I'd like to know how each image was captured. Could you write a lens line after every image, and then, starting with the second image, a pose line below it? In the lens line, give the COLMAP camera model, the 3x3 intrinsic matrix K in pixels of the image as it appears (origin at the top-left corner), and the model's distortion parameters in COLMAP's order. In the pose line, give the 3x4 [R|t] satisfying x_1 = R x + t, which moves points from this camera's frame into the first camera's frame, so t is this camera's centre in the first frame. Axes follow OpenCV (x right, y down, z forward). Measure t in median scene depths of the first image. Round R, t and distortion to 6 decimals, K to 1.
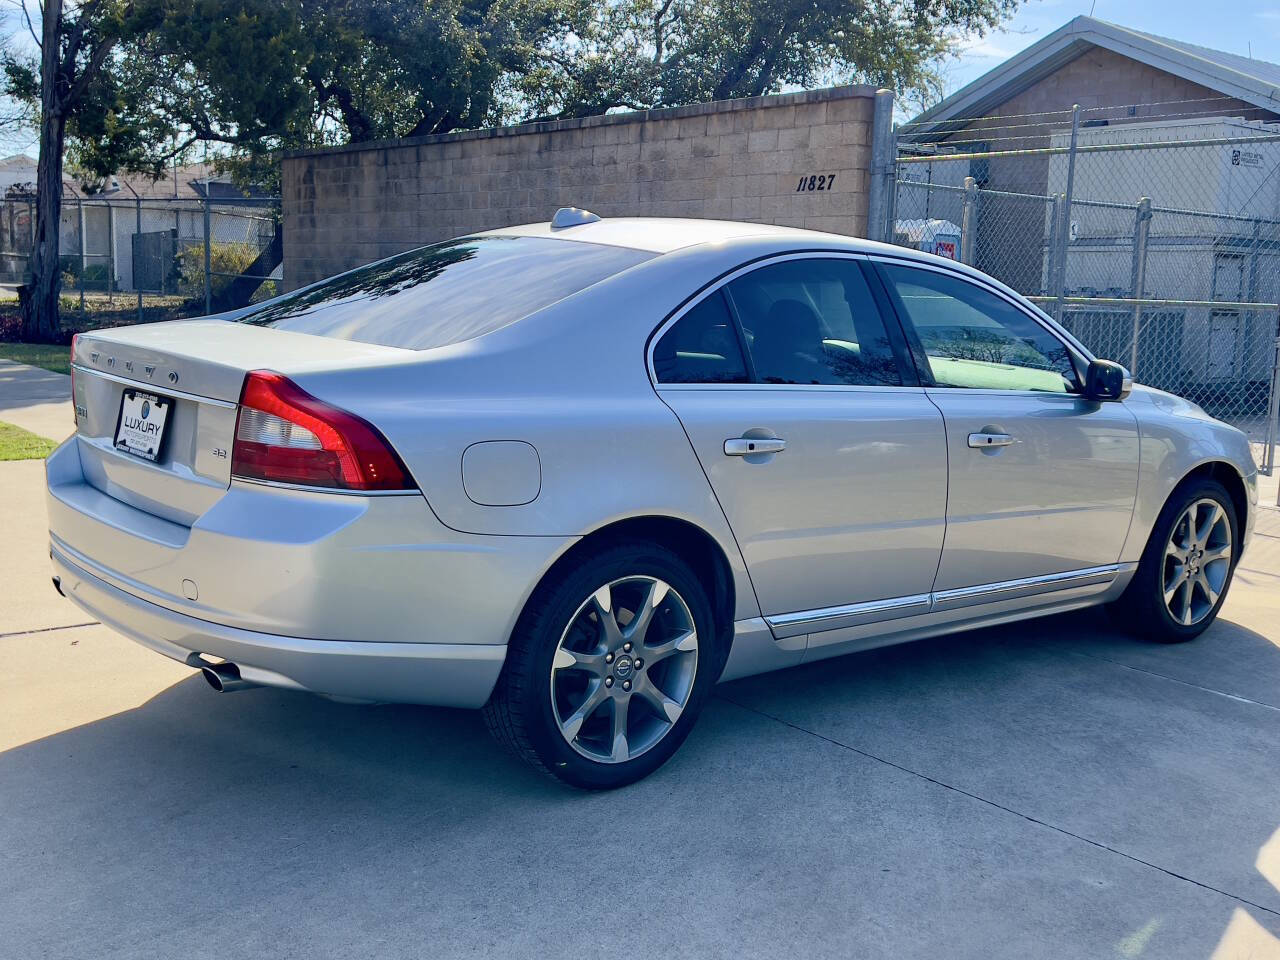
lens RADIAL K [[1428.5, 0, 640.0], [0, 1428.5, 480.0], [0, 0, 1]] dist [0.153743, -0.367043]
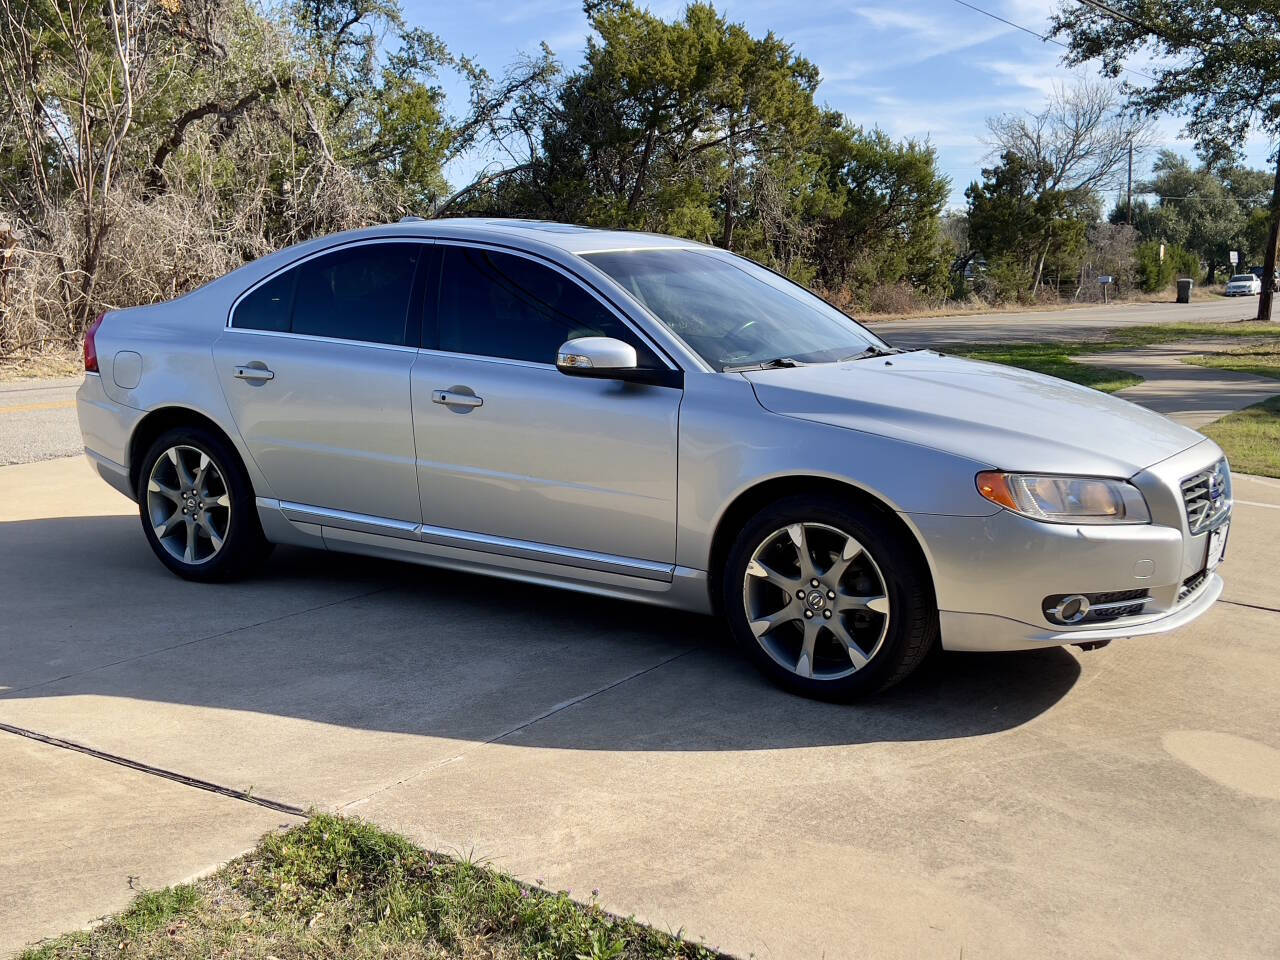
lens RADIAL K [[1428.5, 0, 640.0], [0, 1428.5, 480.0], [0, 0, 1]] dist [0.153743, -0.367043]
pose [[0.298099, 0.105319, -0.948707, 0.462344], [-0.145181, 0.987334, 0.063989, -0.019666], [0.943430, 0.118659, 0.309614, 0.272103]]
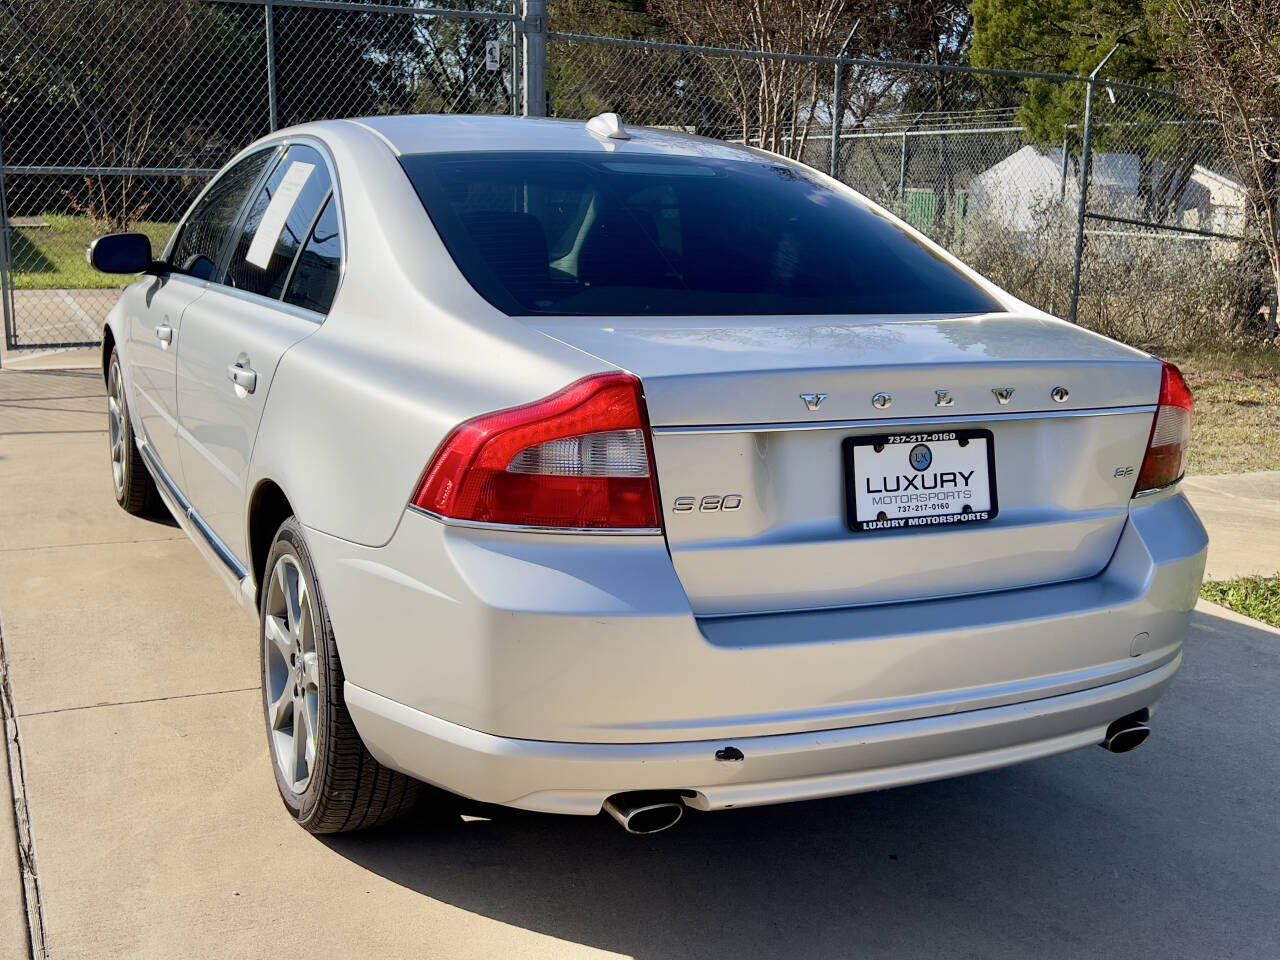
lens RADIAL K [[1428.5, 0, 640.0], [0, 1428.5, 480.0], [0, 0, 1]] dist [0.153743, -0.367043]
pose [[0.244902, -0.243497, 0.938473, -0.283128], [0.115411, 0.968389, 0.221142, -0.056809], [-0.962654, 0.054152, 0.265263, 0.266287]]
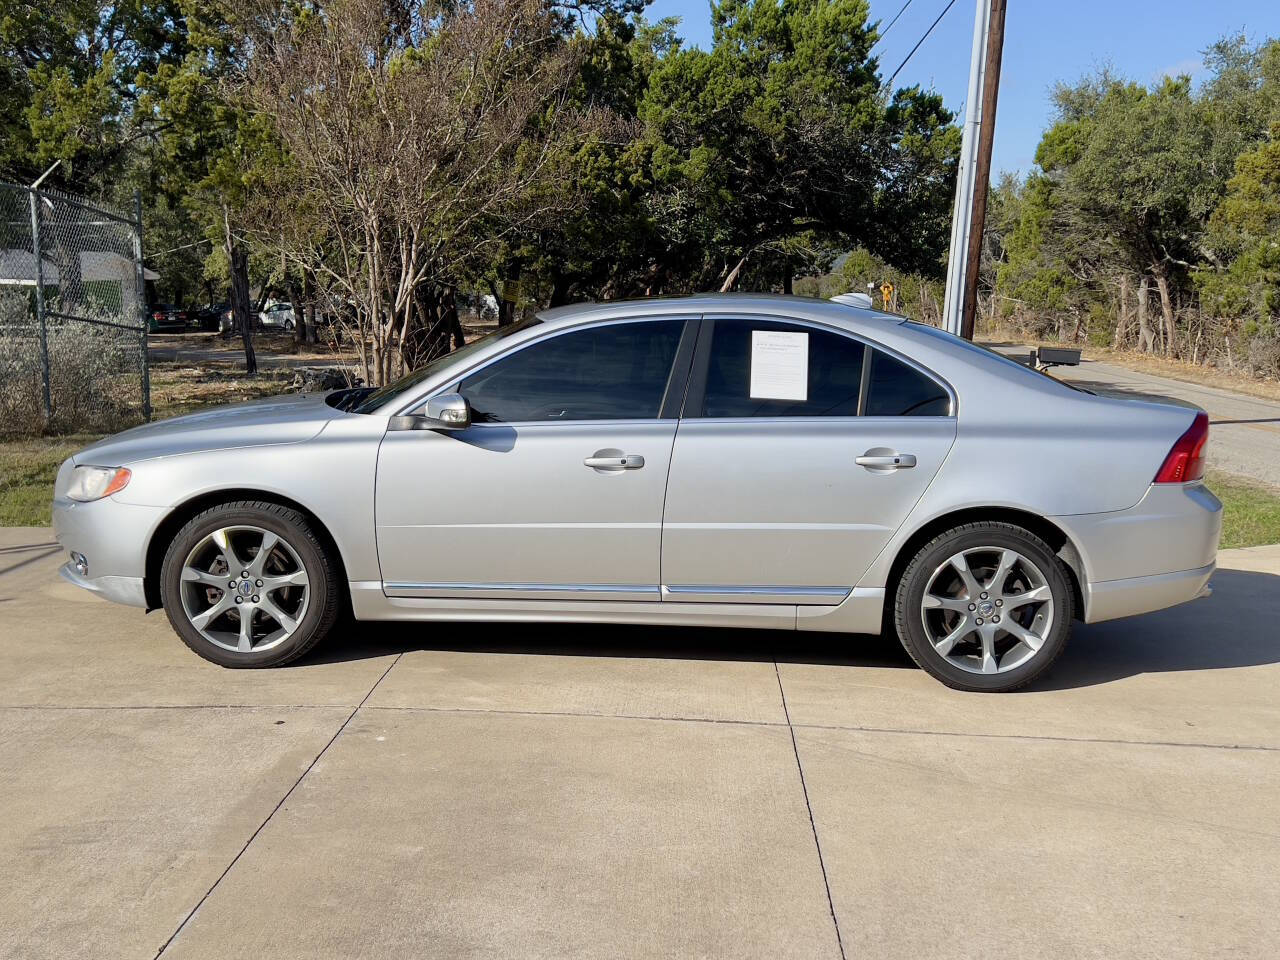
lens RADIAL K [[1428.5, 0, 640.0], [0, 1428.5, 480.0], [0, 0, 1]] dist [0.153743, -0.367043]
pose [[-0.743572, -0.153716, 0.650748, -0.280446], [0.041938, 0.960580, 0.274822, -0.138144], [-0.667340, 0.231641, -0.707814, 0.736183]]
